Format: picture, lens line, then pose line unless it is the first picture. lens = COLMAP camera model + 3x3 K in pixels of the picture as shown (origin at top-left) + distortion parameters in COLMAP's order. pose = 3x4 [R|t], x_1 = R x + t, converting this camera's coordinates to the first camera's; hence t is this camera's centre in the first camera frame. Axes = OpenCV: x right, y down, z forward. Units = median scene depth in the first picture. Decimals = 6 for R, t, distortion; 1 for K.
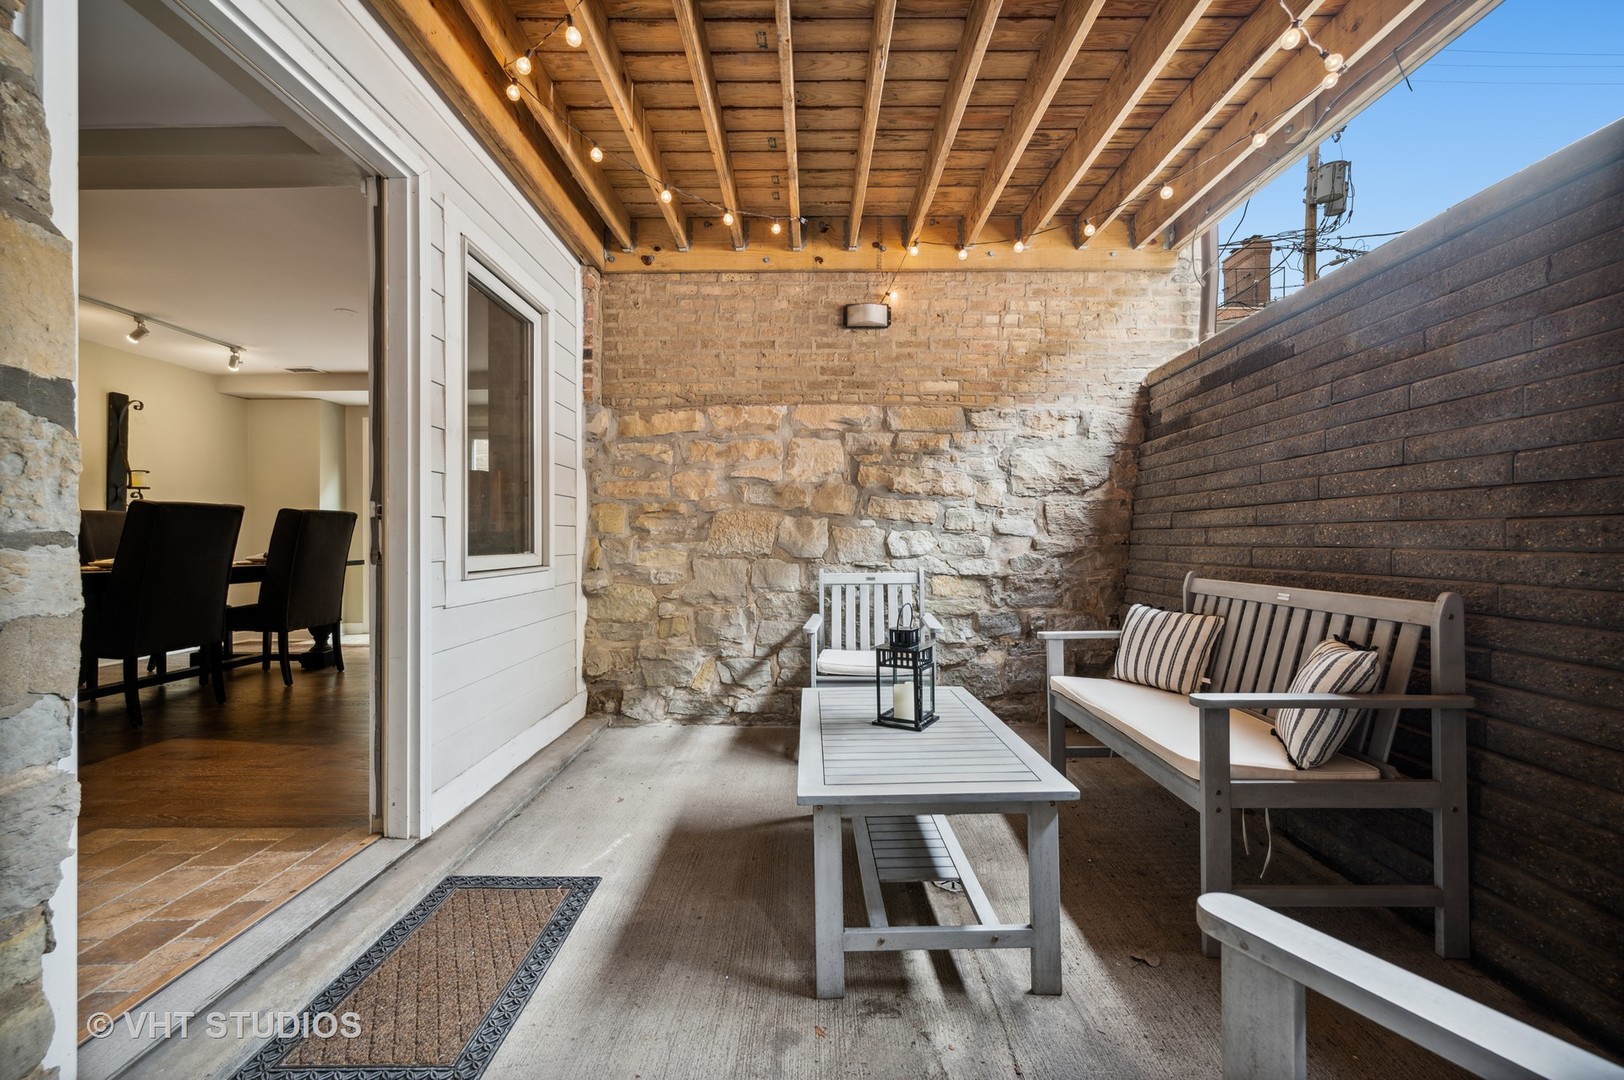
lens RADIAL K [[641.1, 0, 811.6], [0, 641.1, 532.0], [0, 0, 1]] dist [-0.001212, -0.000016]
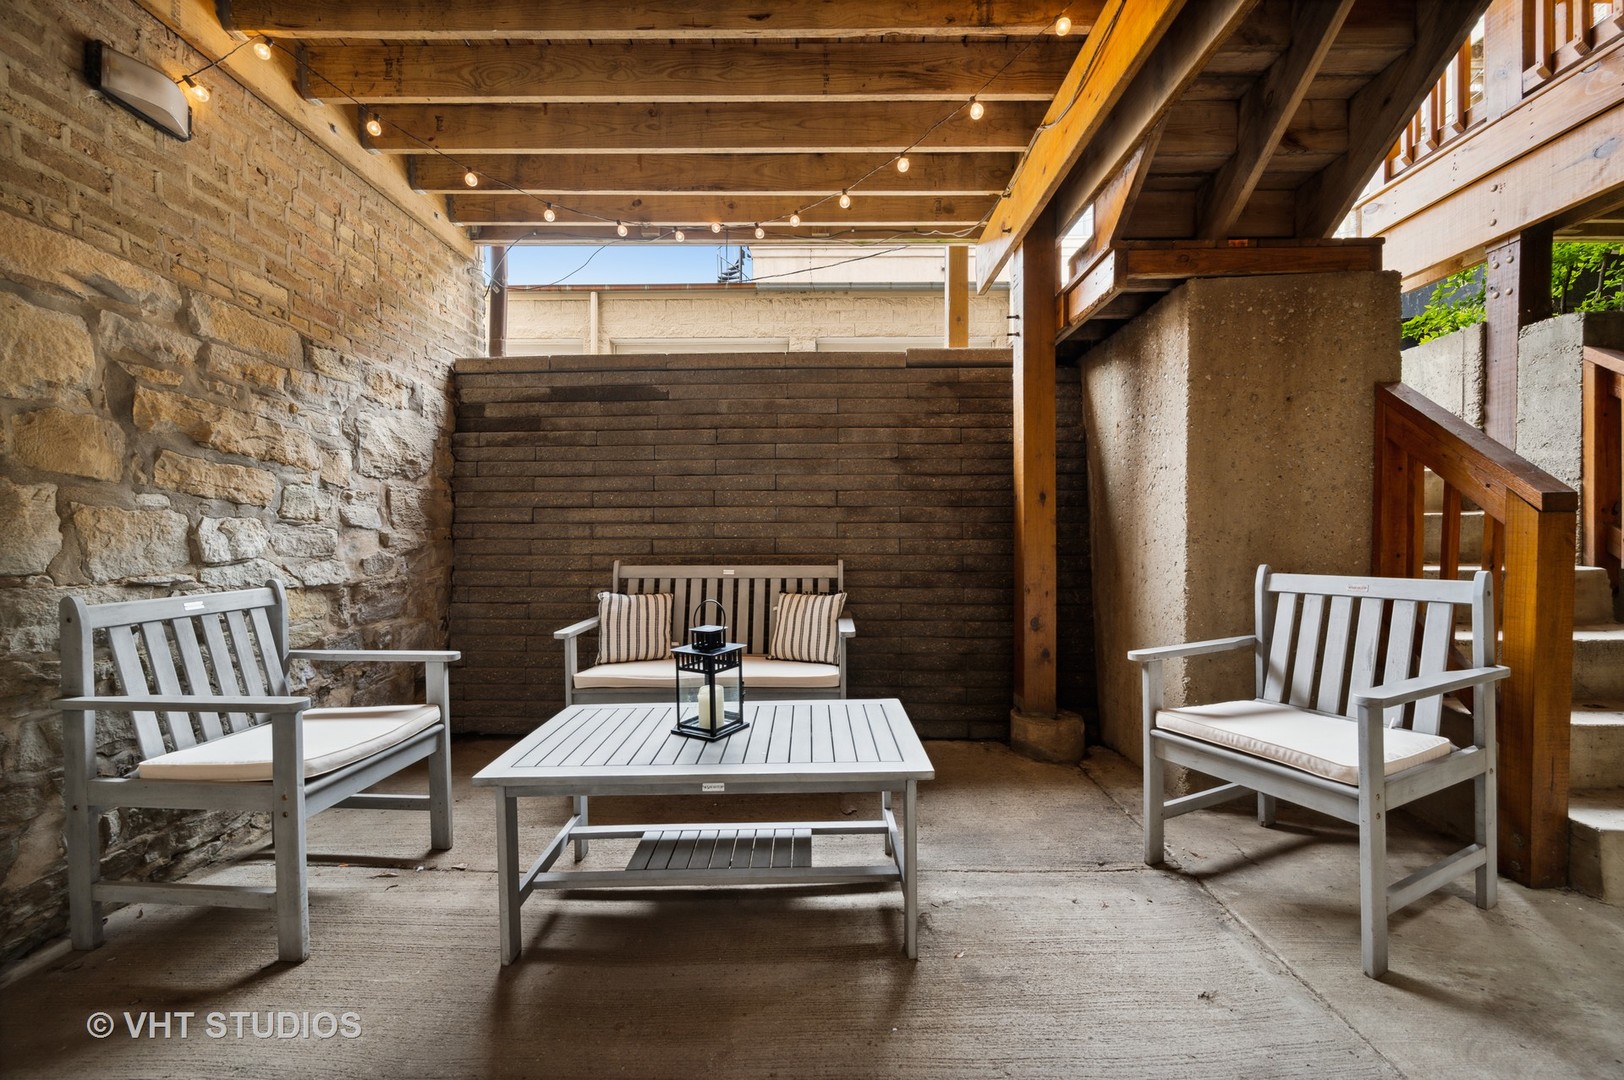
lens RADIAL K [[641.1, 0, 811.6], [0, 641.1, 532.0], [0, 0, 1]] dist [-0.001212, -0.000016]
pose [[0.002059, 0.006144, 0.999979, -0.427625], [-0.009730, 0.999934, -0.006123, 0.009462], [-0.999951, -0.009717, 0.002118, 0.473371]]
